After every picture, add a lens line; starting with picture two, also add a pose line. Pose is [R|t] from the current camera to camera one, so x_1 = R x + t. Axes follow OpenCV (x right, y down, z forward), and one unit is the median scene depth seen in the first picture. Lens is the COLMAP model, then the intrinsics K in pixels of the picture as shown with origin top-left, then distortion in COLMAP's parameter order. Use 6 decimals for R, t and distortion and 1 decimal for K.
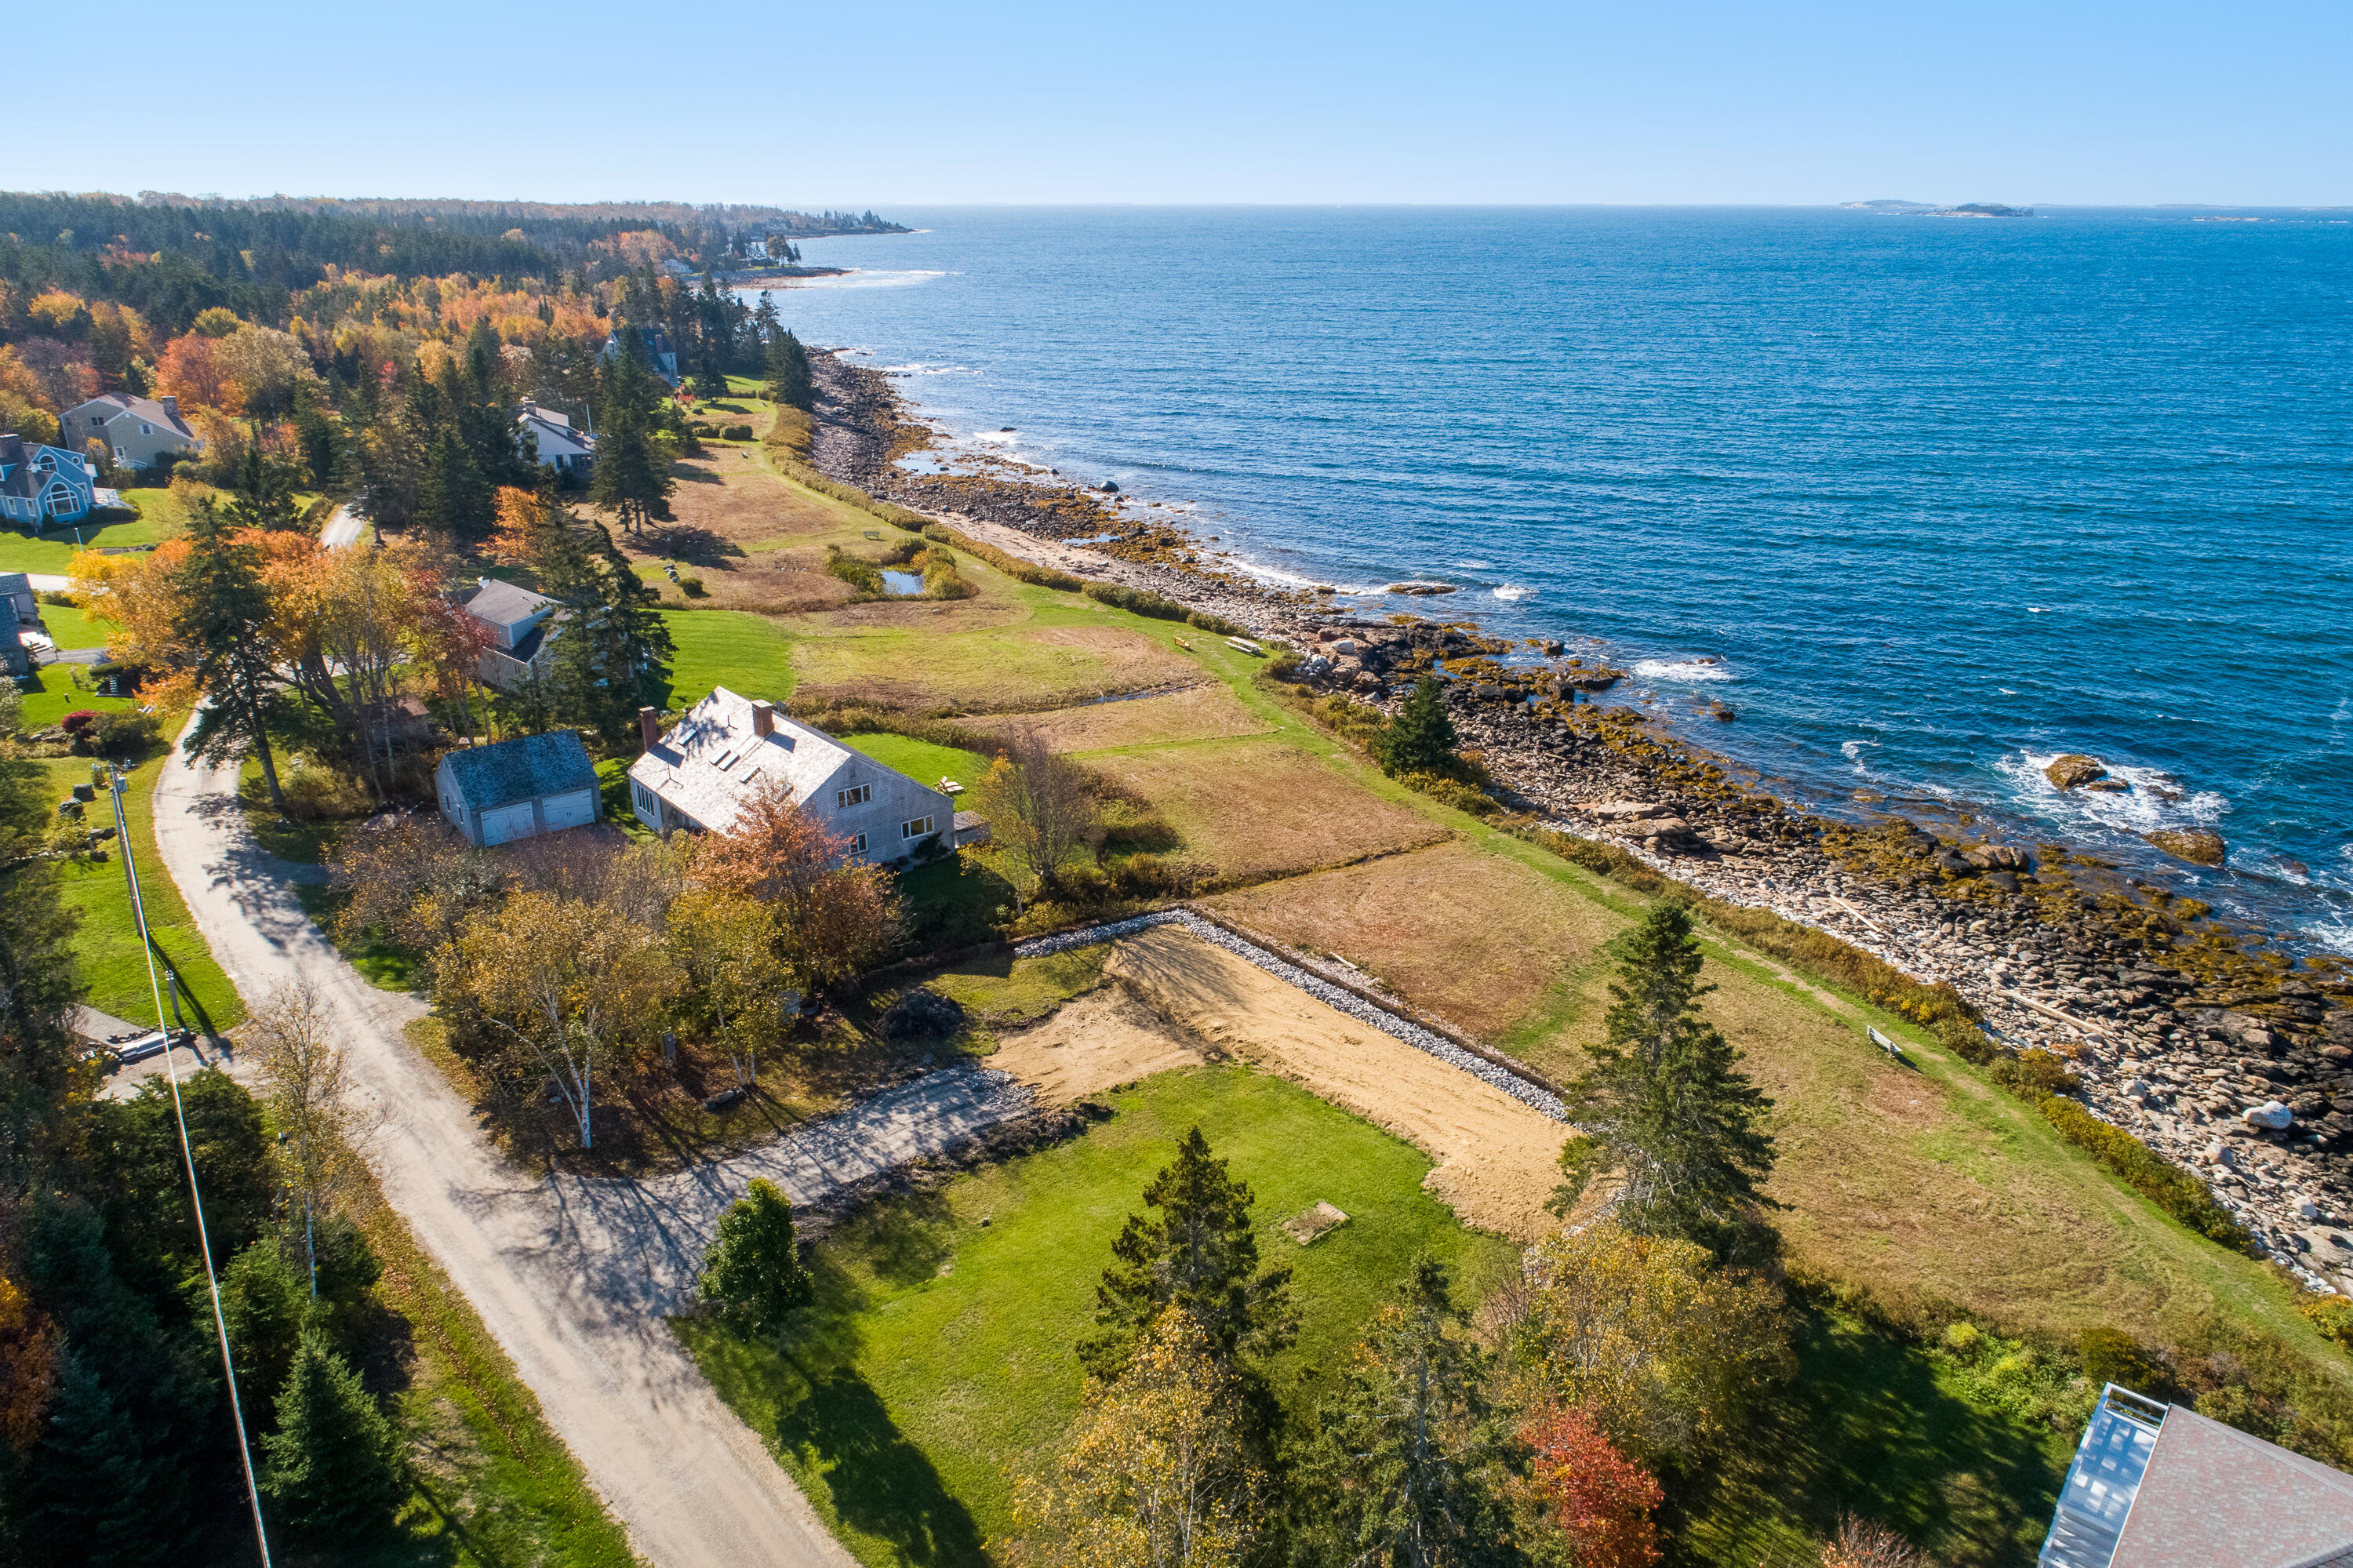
lens RADIAL K [[1598.6, 0, 1173.4], [0, 1598.6, 790.9], [0, 0, 1]] dist [-0.009838, 0.004078]
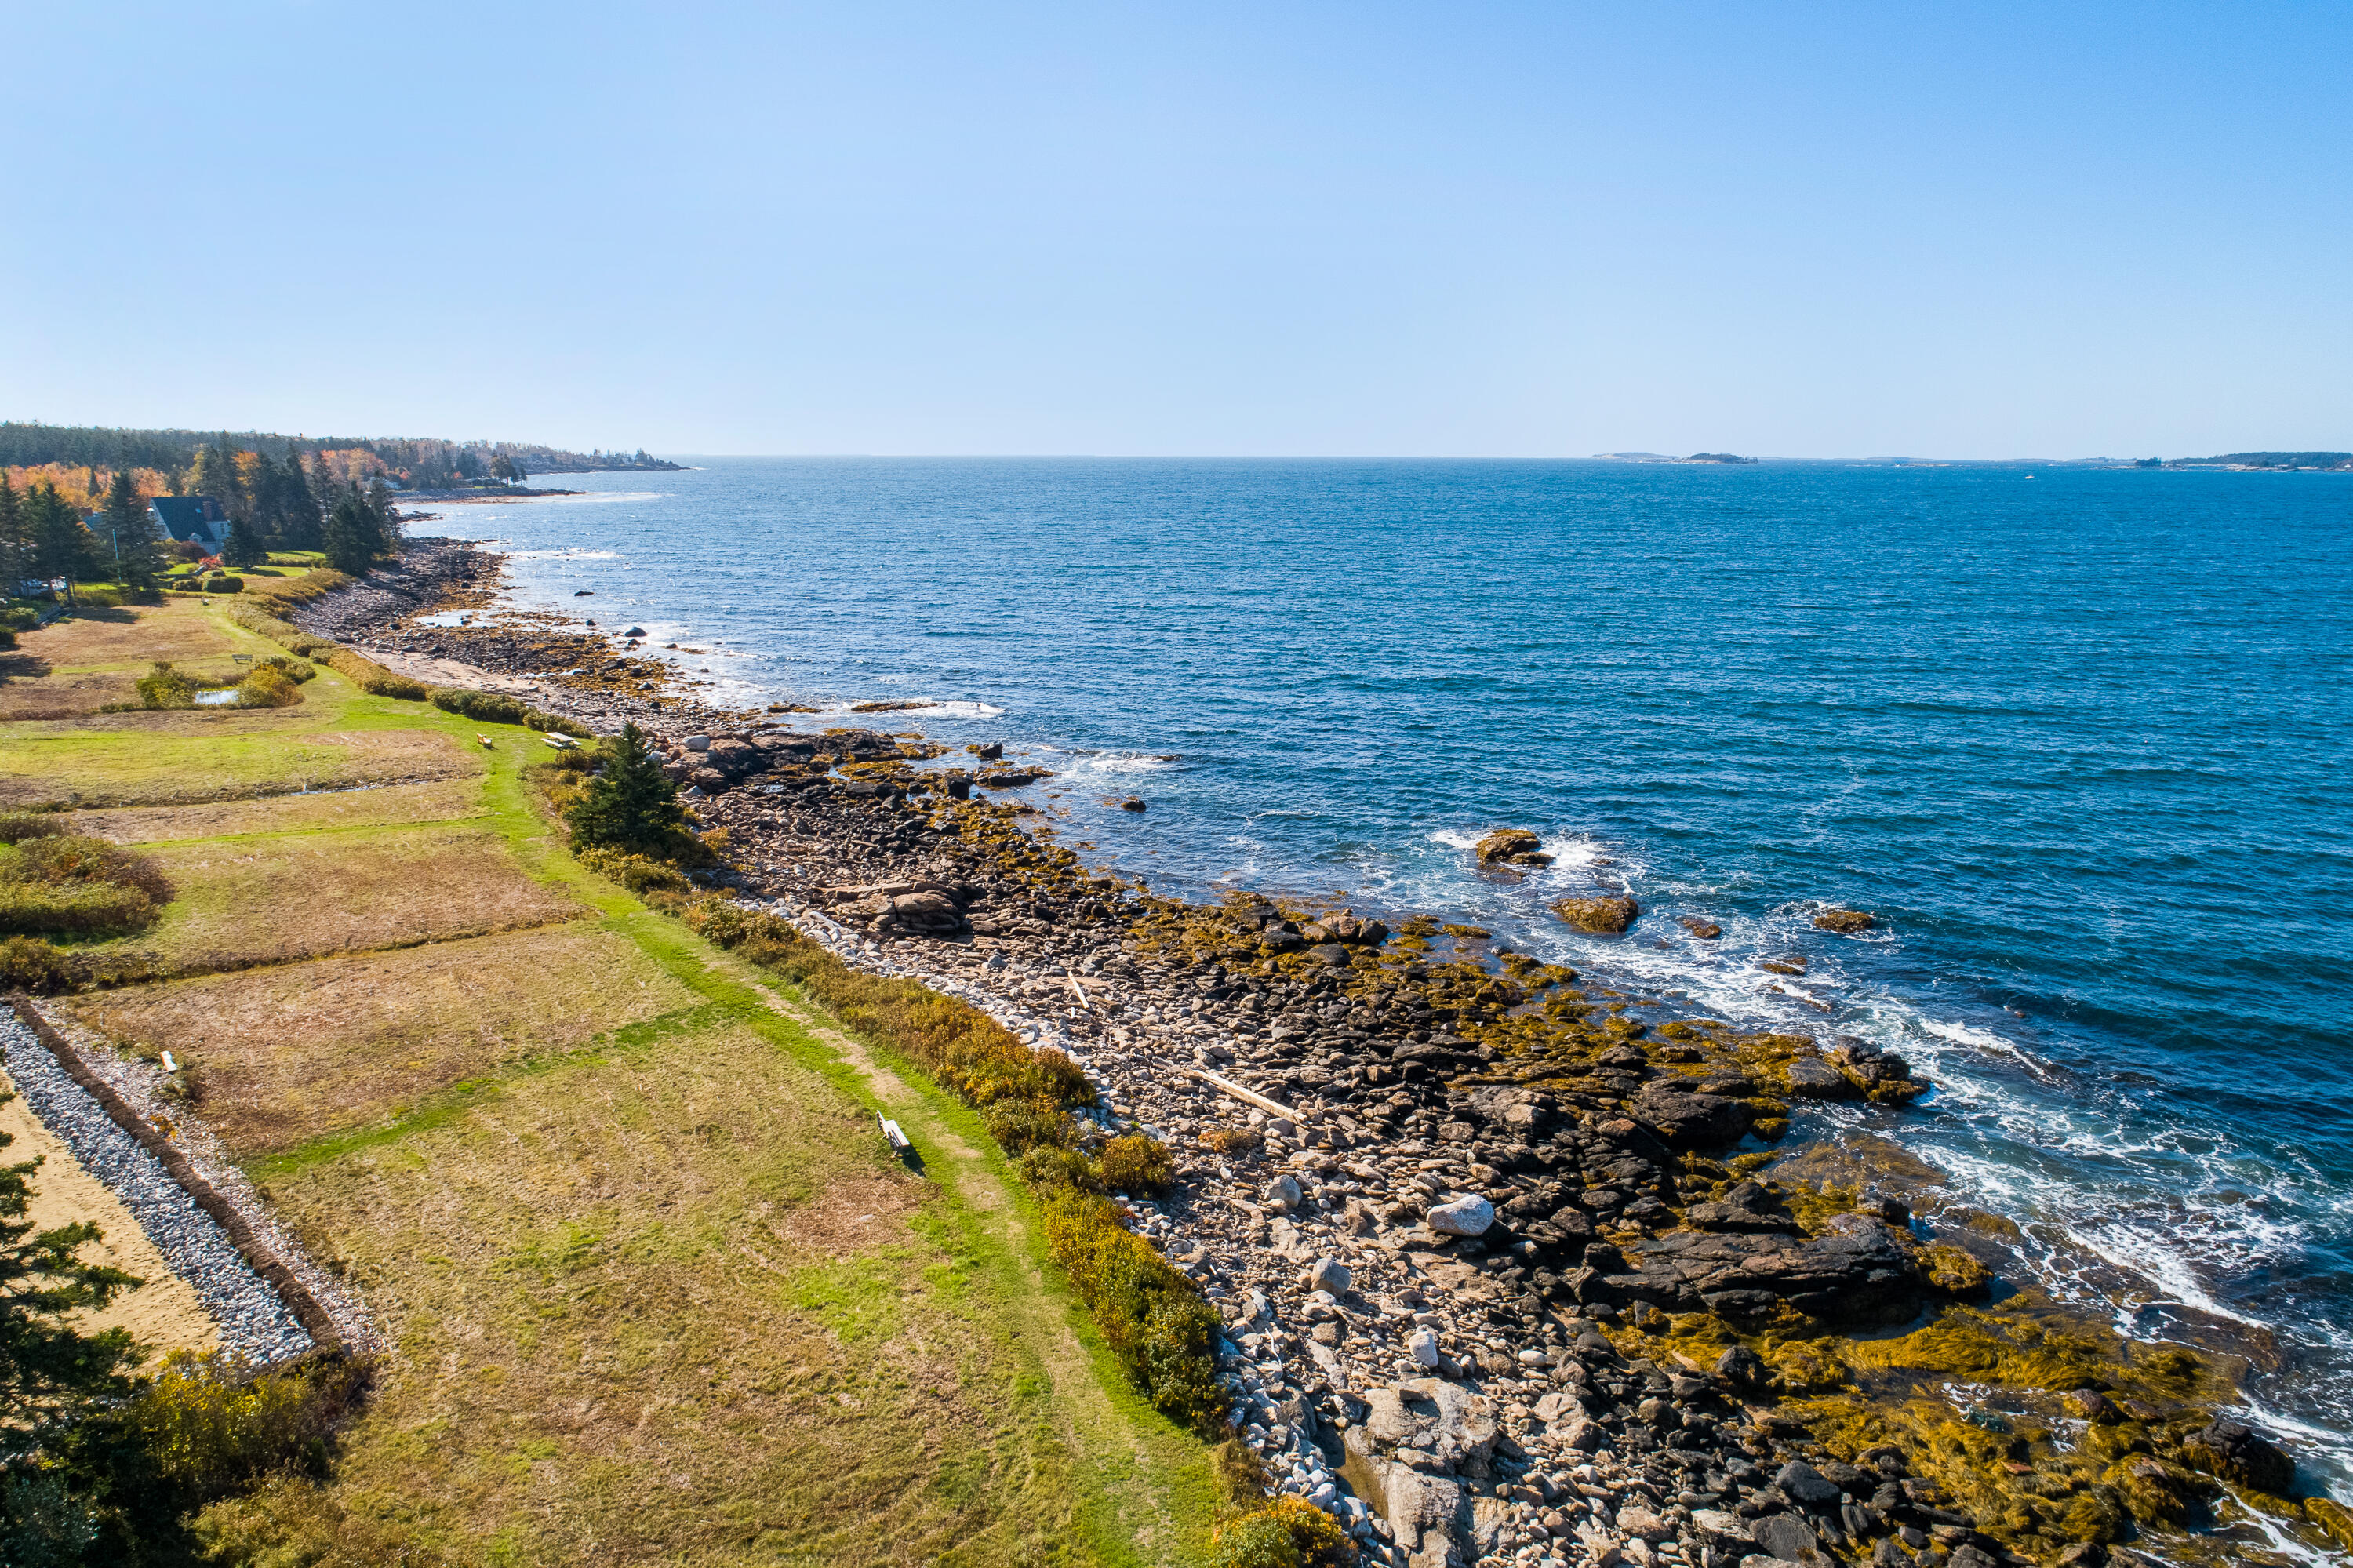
lens RADIAL K [[1598.6, 0, 1169.3], [0, 1598.6, 780.7], [0, 0, 1]] dist [-0.009838, 0.004078]
pose [[0.992864, -0.021529, 0.117292, 0.447049], [0.039019, 0.988078, -0.148929, 0.107849], [-0.112687, 0.152443, 0.981867, 0.301995]]
